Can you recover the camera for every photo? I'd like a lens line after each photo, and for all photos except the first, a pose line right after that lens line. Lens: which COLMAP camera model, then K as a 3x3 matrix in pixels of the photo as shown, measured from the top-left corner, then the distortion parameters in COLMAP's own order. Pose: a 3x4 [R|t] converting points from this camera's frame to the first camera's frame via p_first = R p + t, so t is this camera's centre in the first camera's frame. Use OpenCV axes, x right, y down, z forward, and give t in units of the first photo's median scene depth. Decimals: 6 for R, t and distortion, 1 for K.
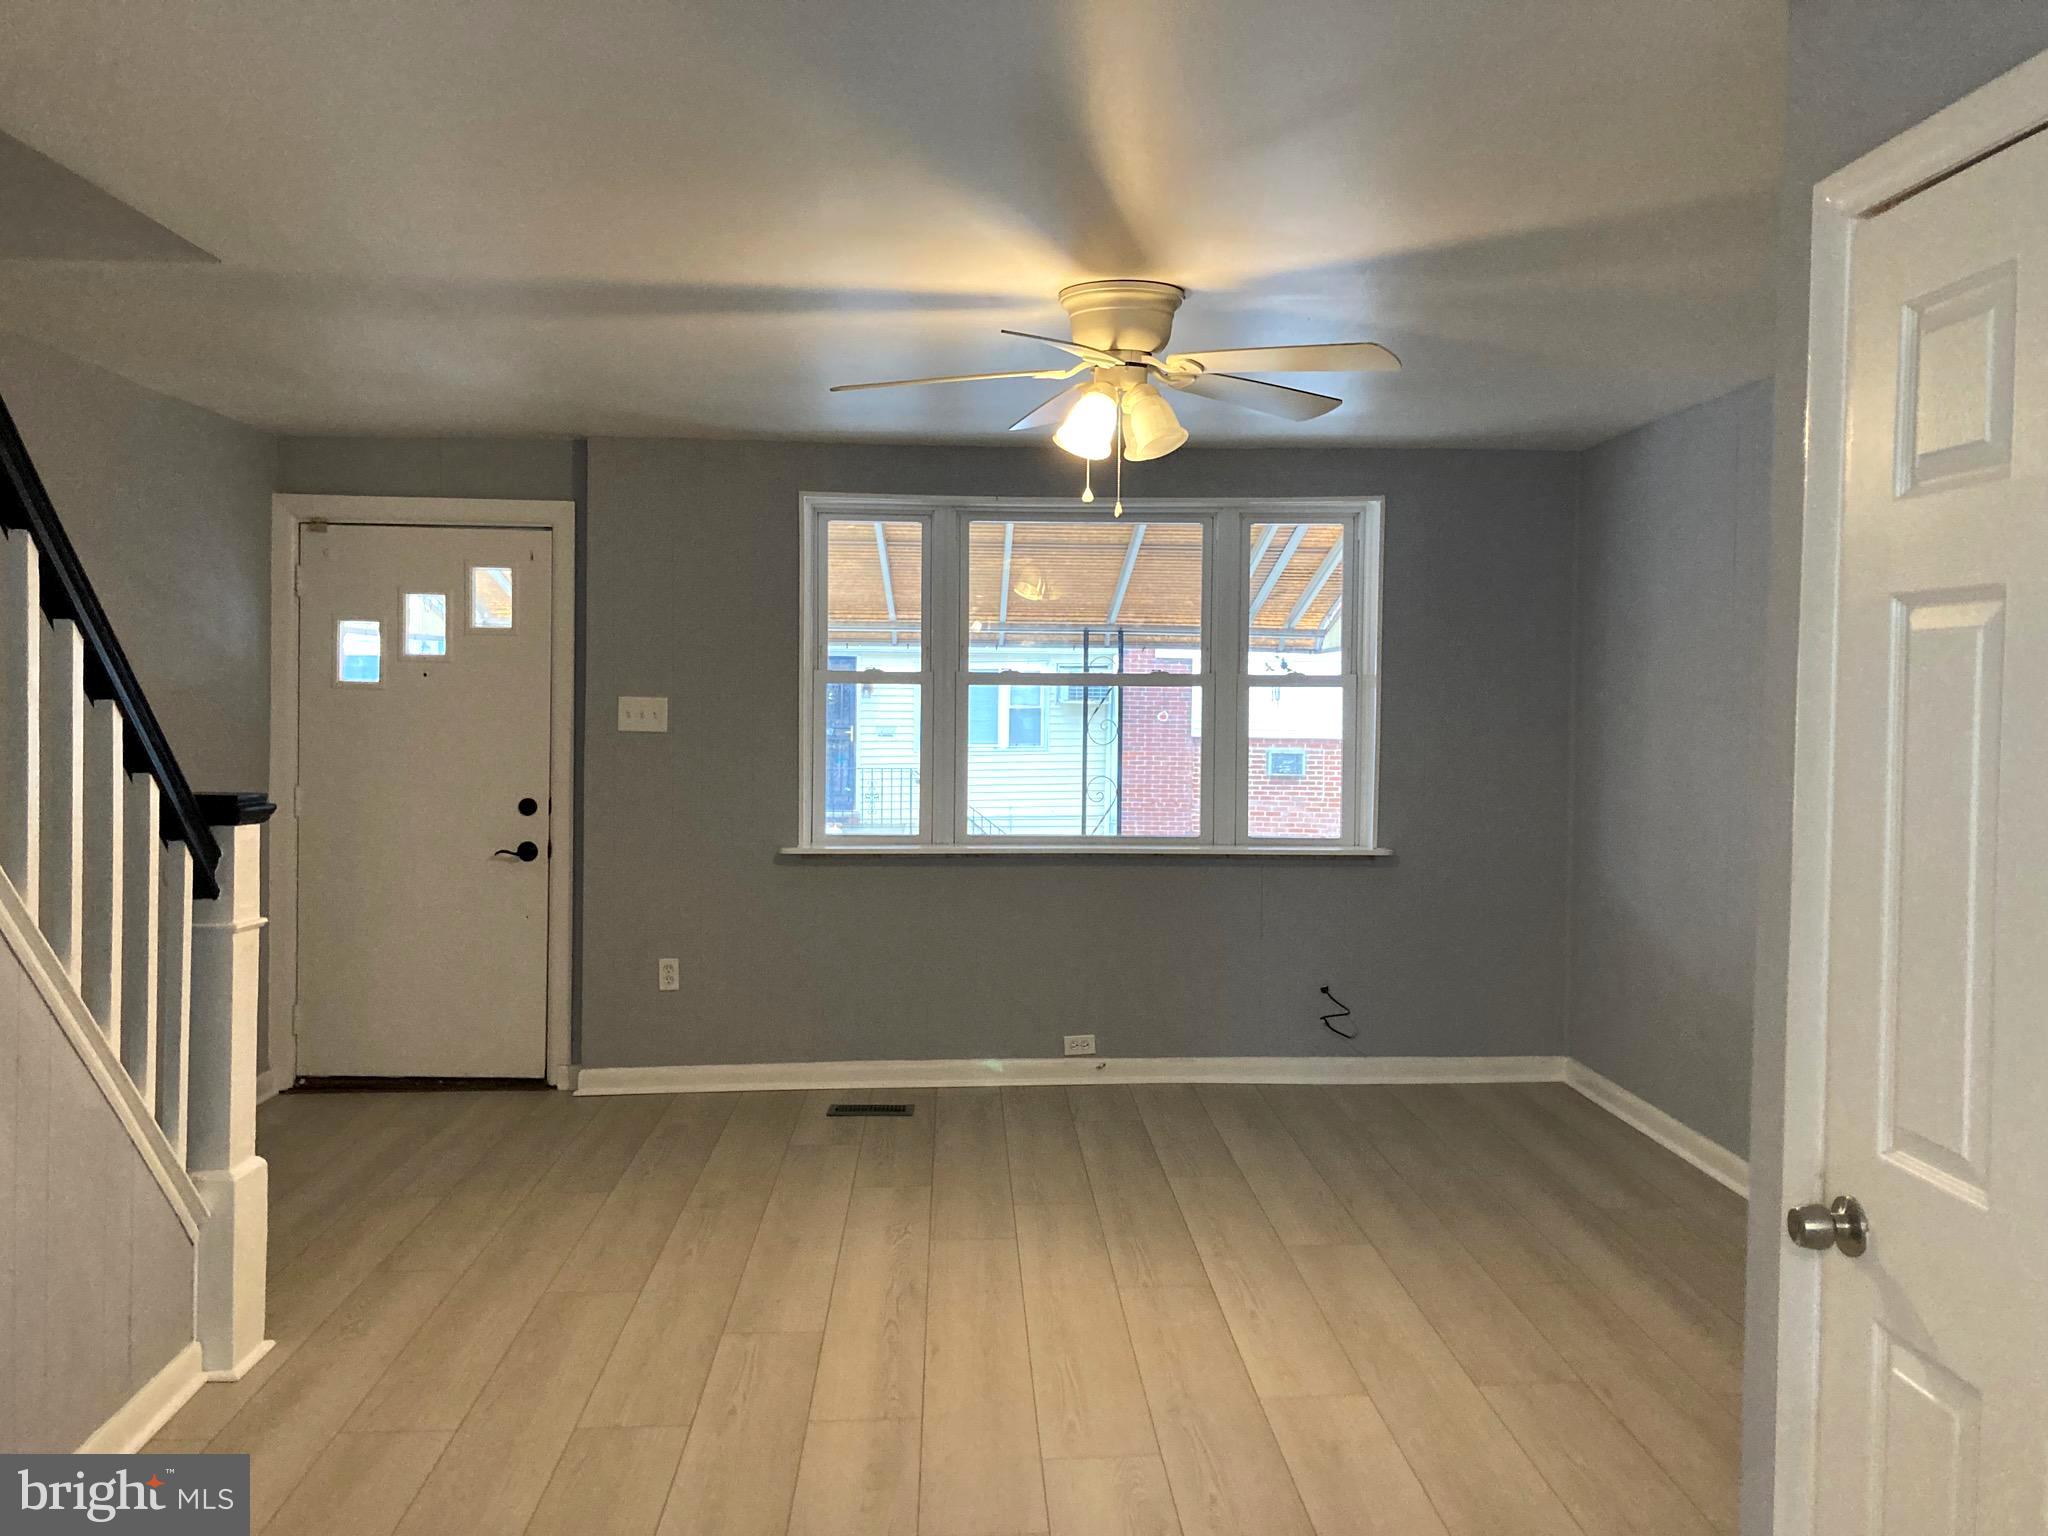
lens RADIAL K [[1665.5, 0, 1033.4], [0, 1665.5, 749.7], [0, 0, 1]] dist [0.038616, -0.046297]
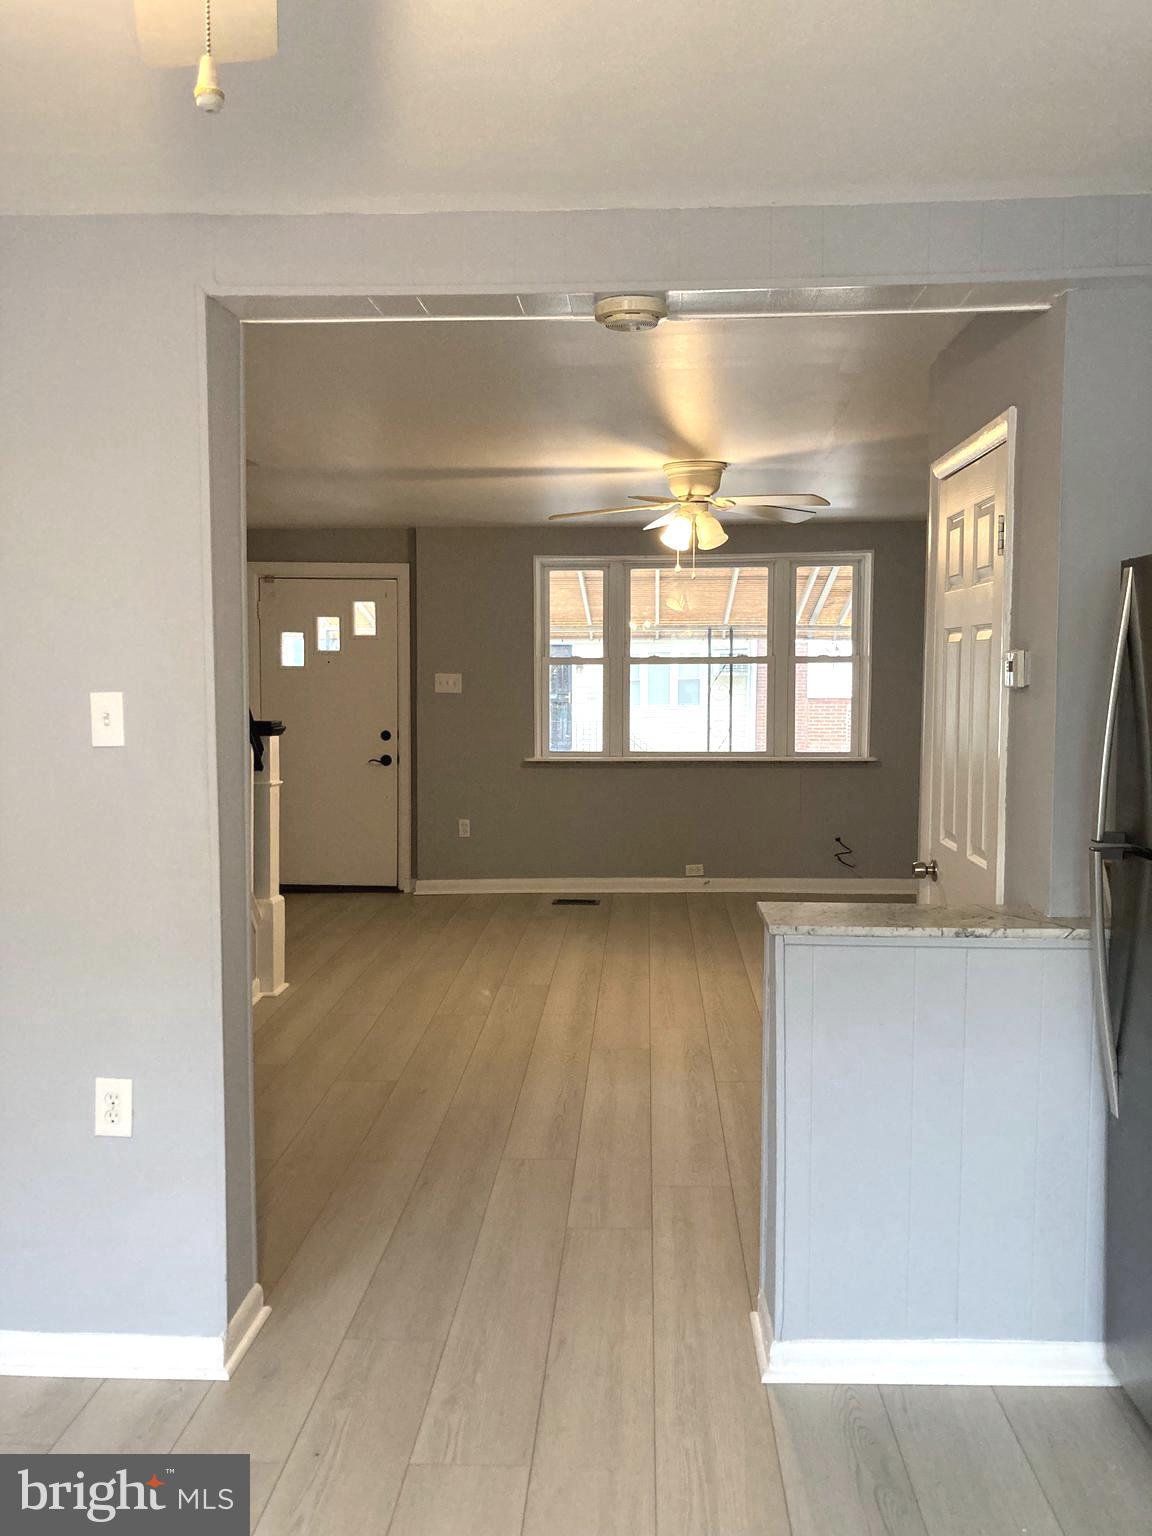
lens RADIAL K [[1249.1, 0, 583.0], [0, 1249.1, 776.6], [0, 0, 1]] dist [0.038616, -0.046297]
pose [[0.994919, -0.001951, -0.100656, 0.044733], [0.007242, 0.998609, 0.052234, 0.010381], [0.100414, -0.052698, 0.993549, -0.322180]]
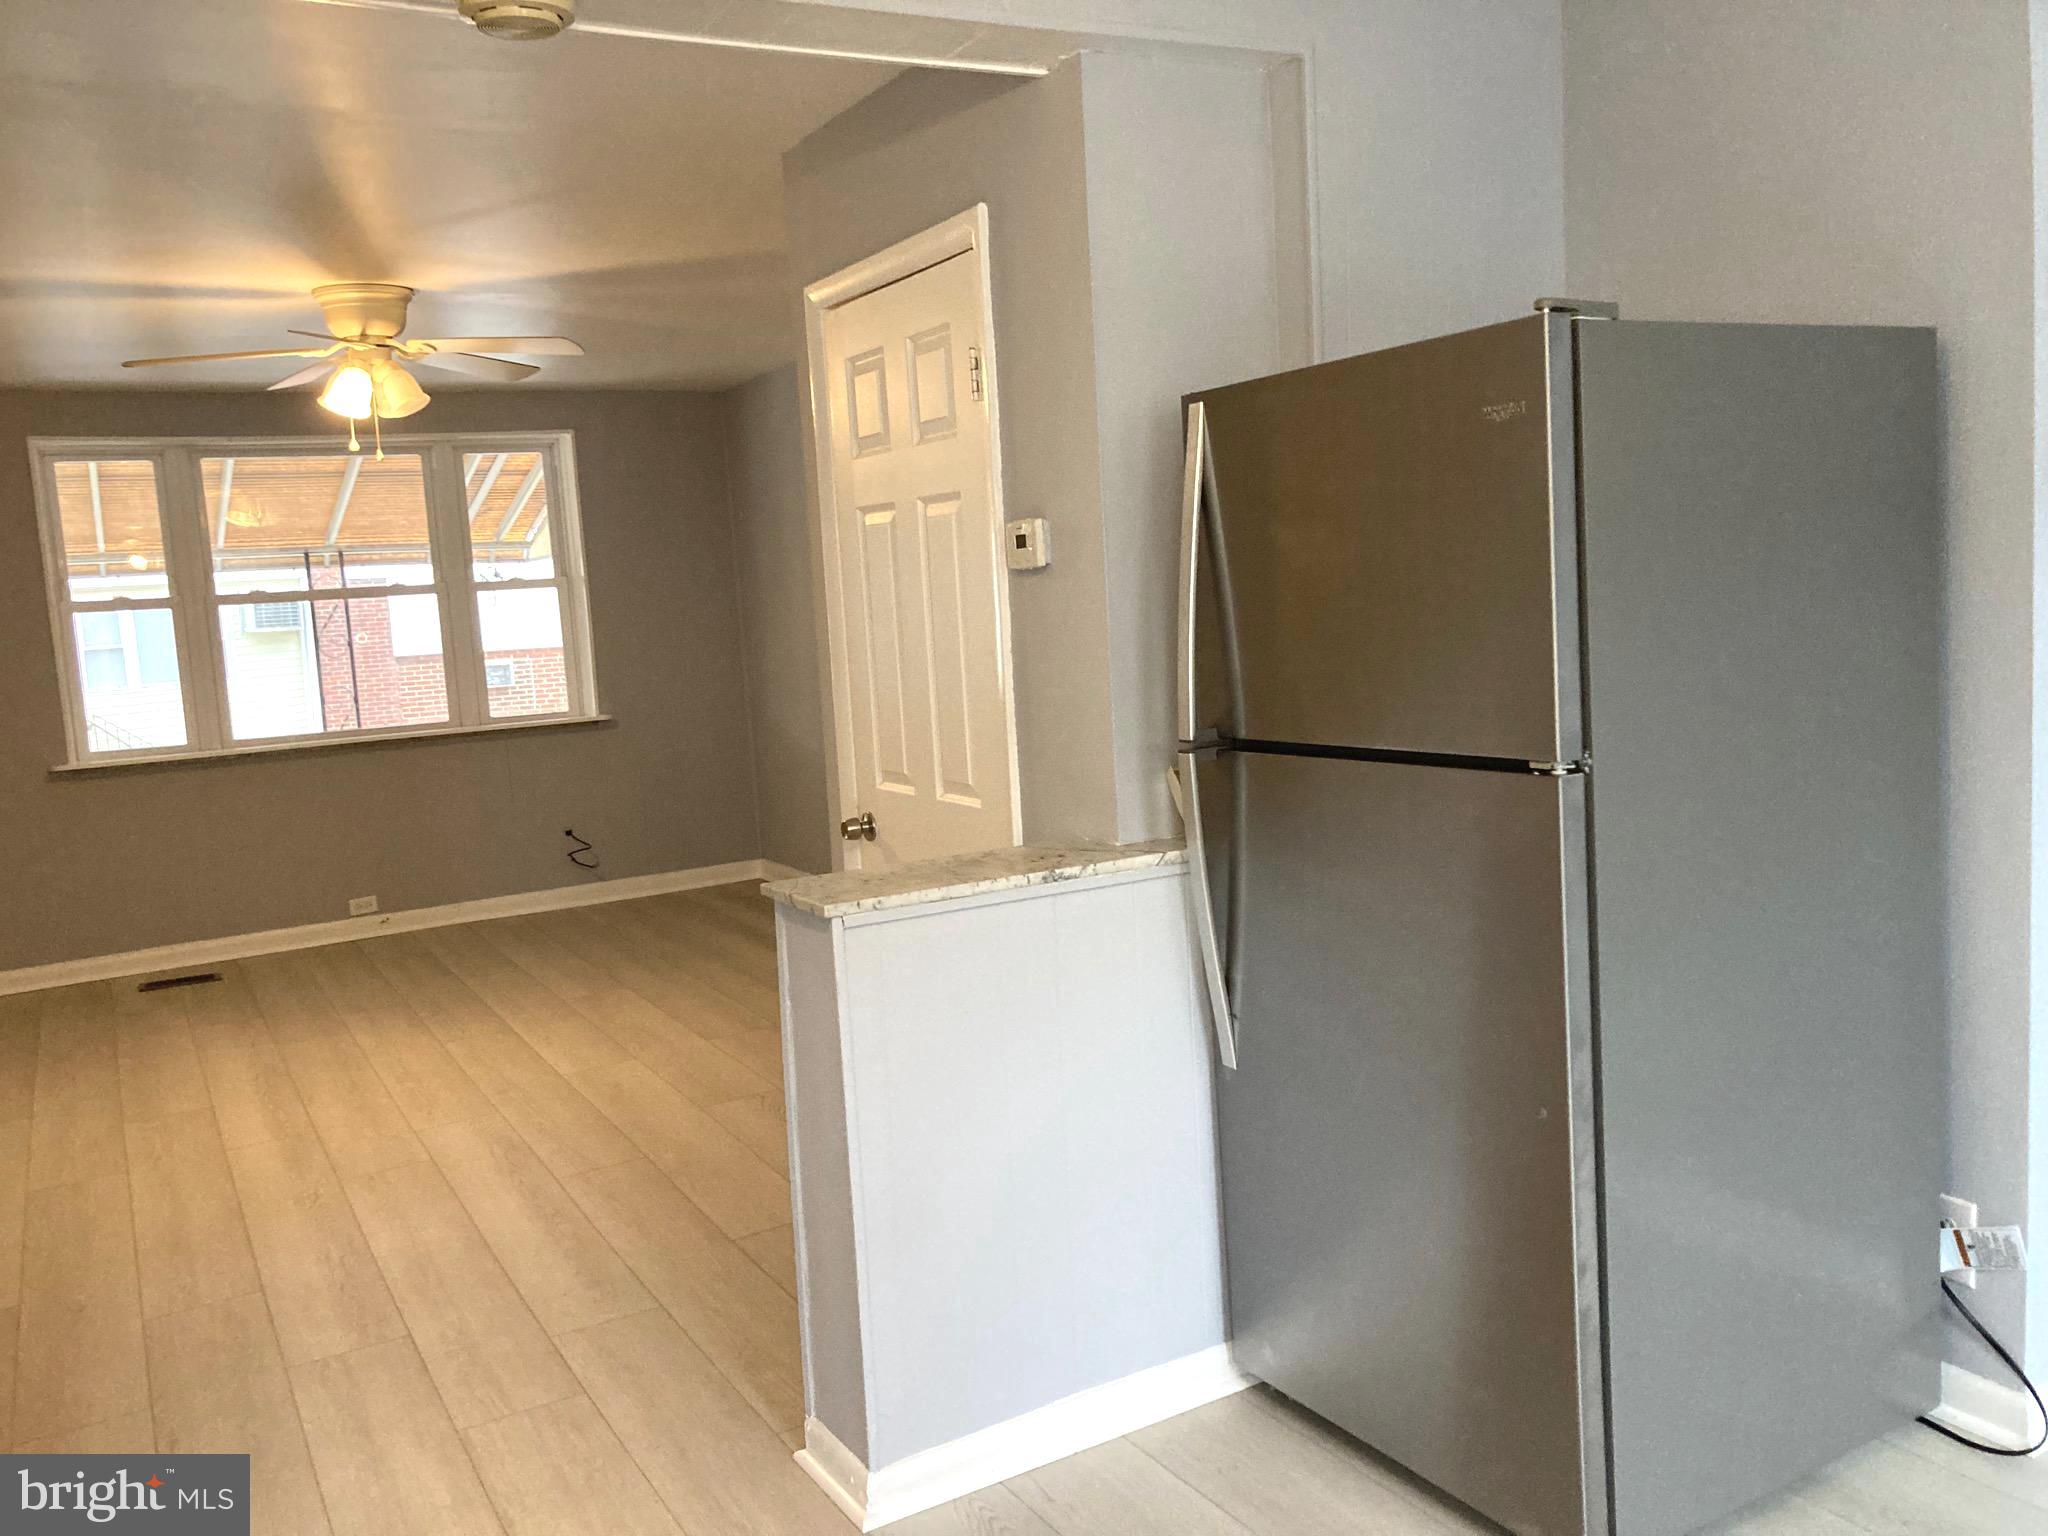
lens RADIAL K [[1665.5, 0, 1025.3], [0, 1665.5, 791.7], [0, 0, 1]] dist [0.038616, -0.046297]
pose [[0.890275, -0.117698, 0.439952, -0.070424], [0.082615, 0.991738, 0.098136, 0.020633], [-0.447868, -0.051021, 0.892643, -0.277006]]
